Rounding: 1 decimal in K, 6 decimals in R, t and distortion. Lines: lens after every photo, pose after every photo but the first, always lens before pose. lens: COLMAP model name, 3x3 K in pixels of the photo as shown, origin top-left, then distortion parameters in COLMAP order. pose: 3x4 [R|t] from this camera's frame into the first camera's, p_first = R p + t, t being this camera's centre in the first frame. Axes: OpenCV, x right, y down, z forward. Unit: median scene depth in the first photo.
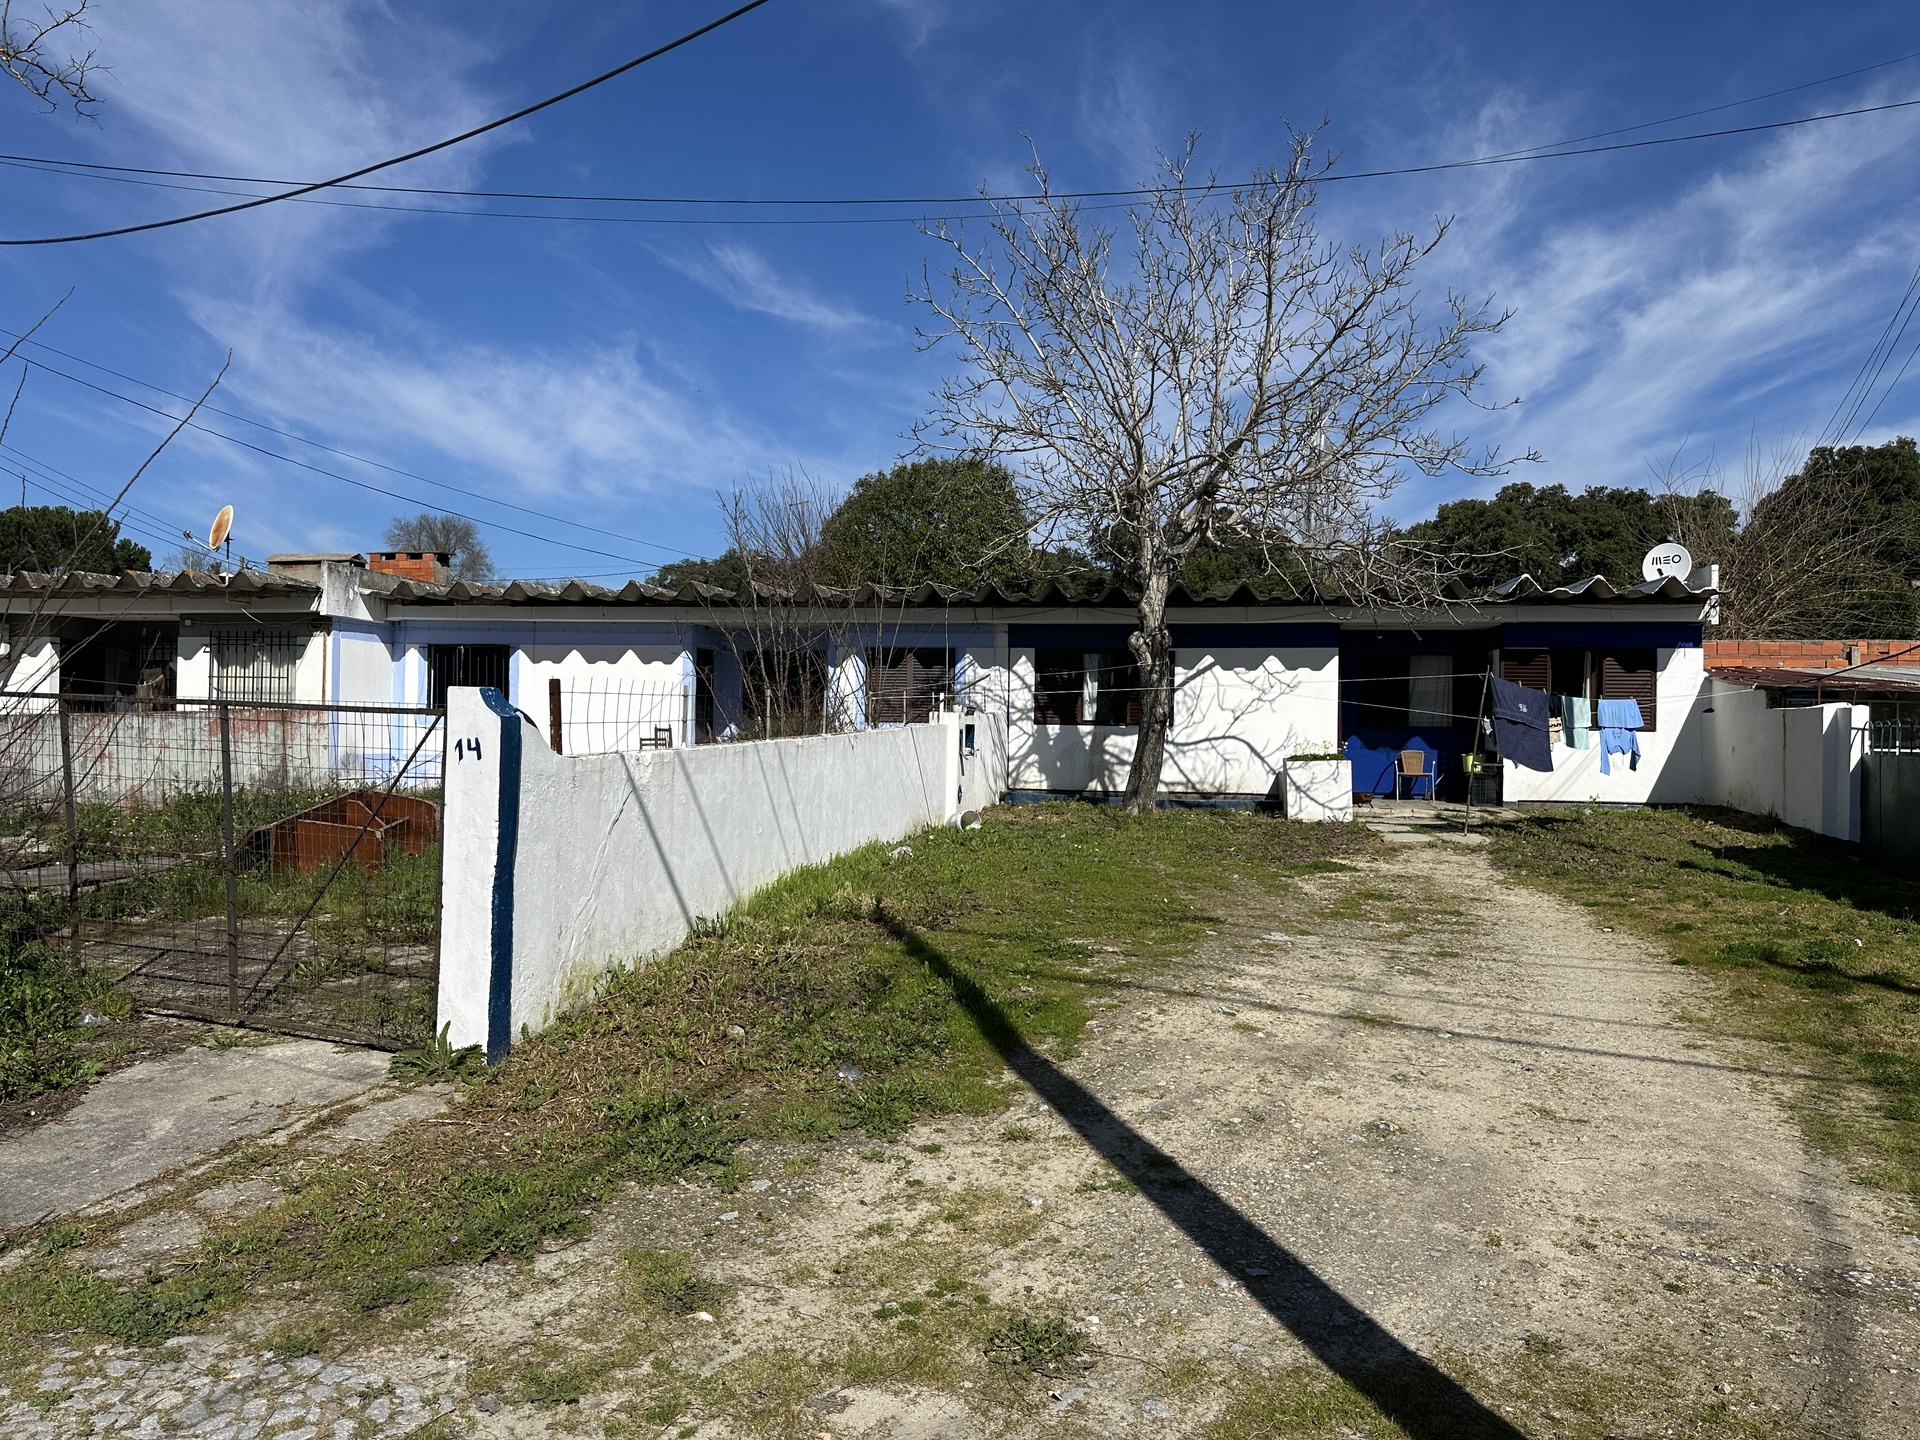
lens RADIAL K [[1351.0, 0, 948.3], [0, 1351.0, 666.5], [0, 0, 1]] dist [0.018511, -0.033905]
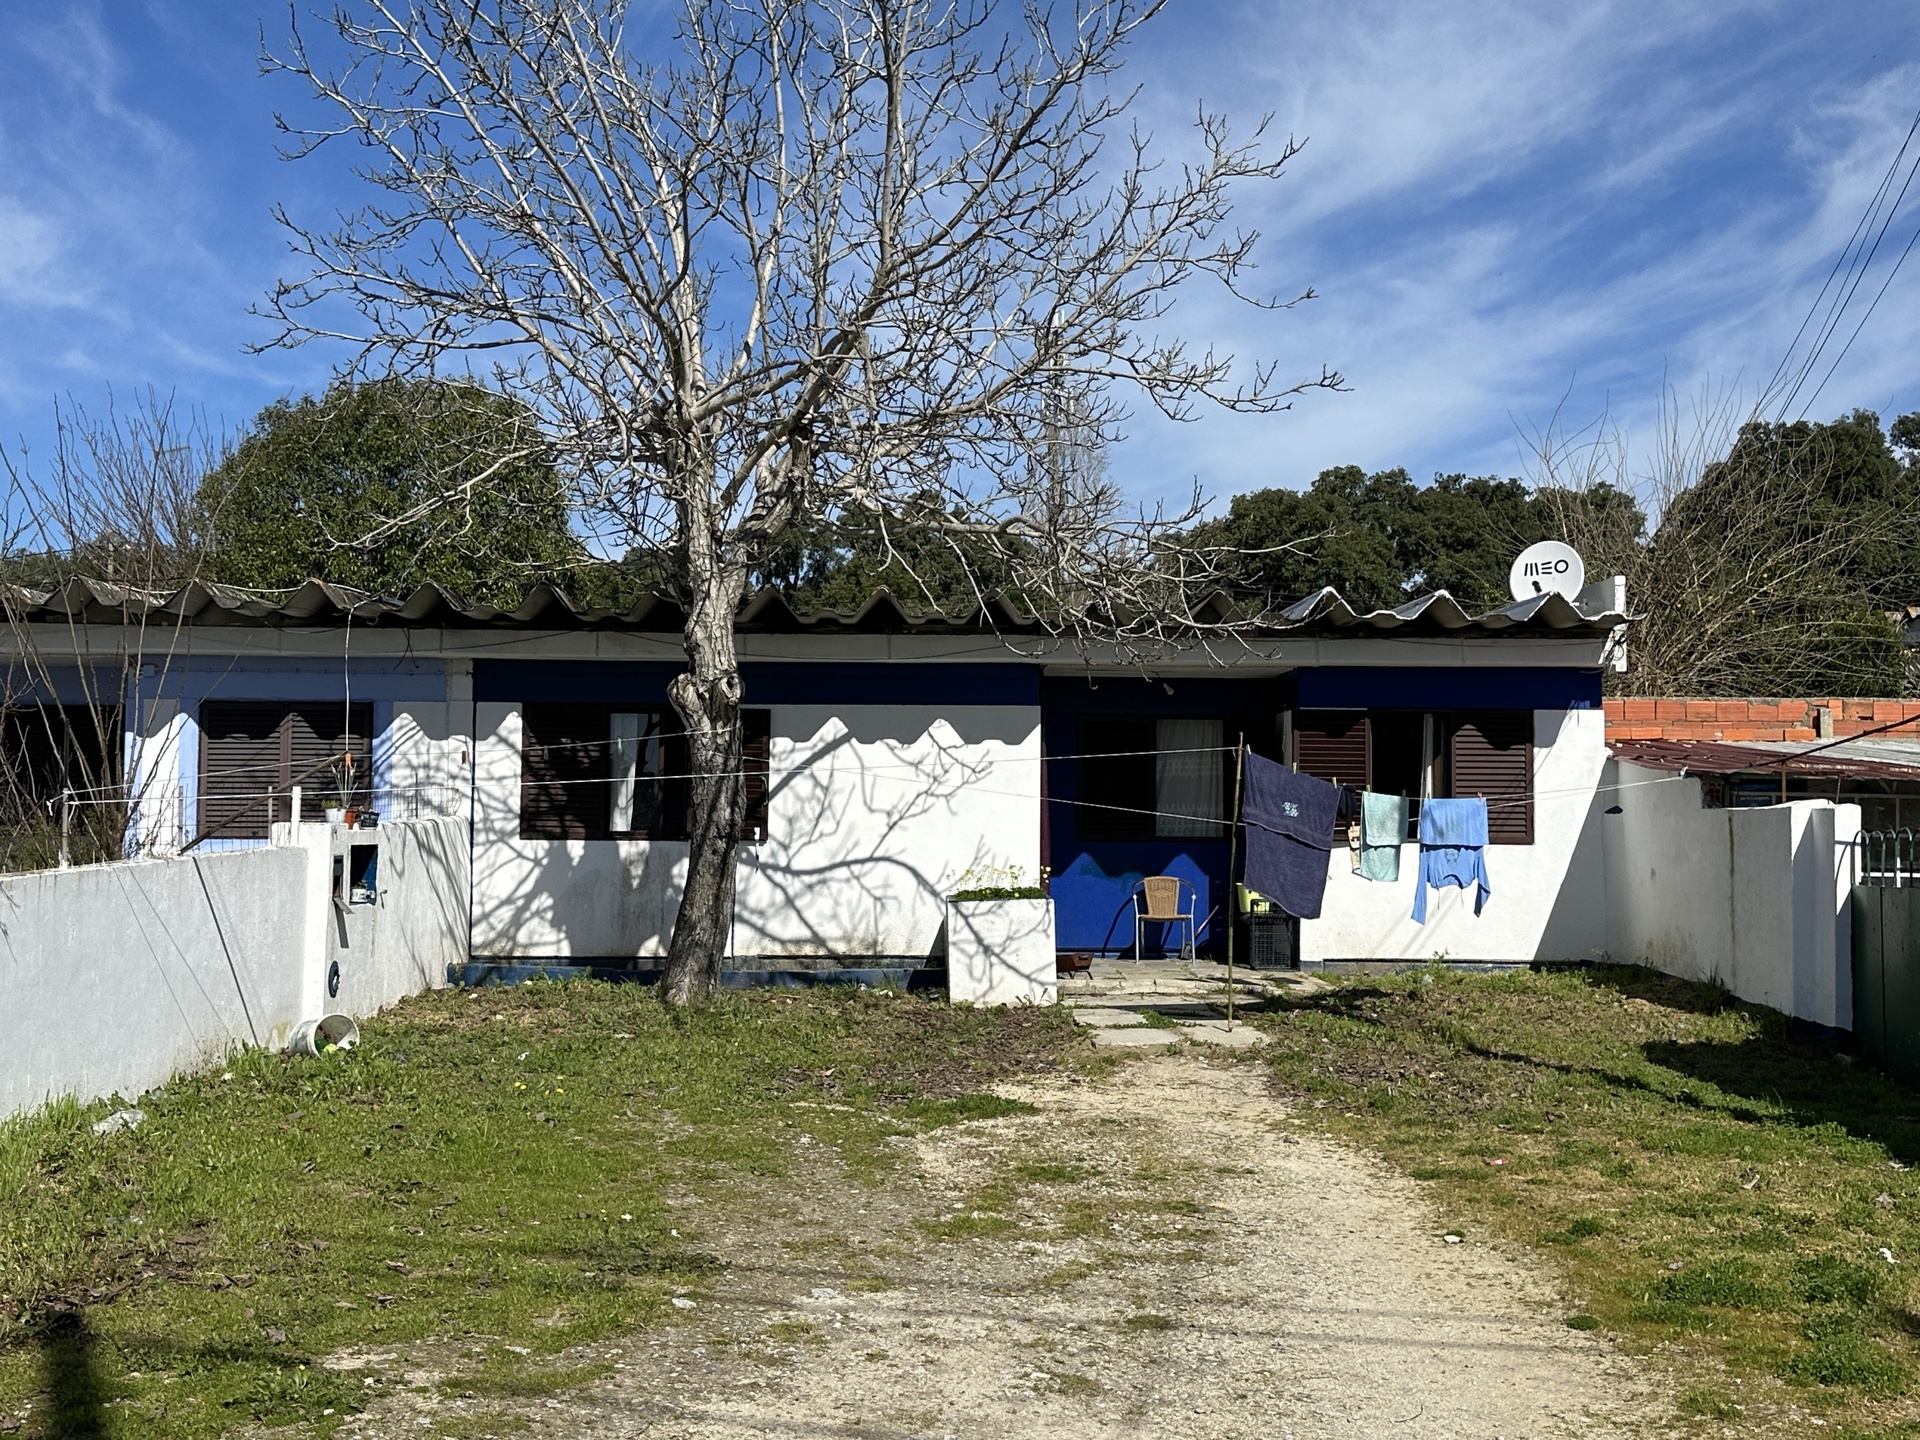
lens RADIAL K [[2026.2, 0, 957.2], [0, 2026.2, 631.5], [0, 0, 1]] dist [0.029802, -0.012721]
pose [[0.979300, 0.013219, 0.201980, 0.086006], [-0.002698, 0.998629, -0.052277, 0.000297], [-0.202394, 0.050650, 0.977993, 0.161252]]
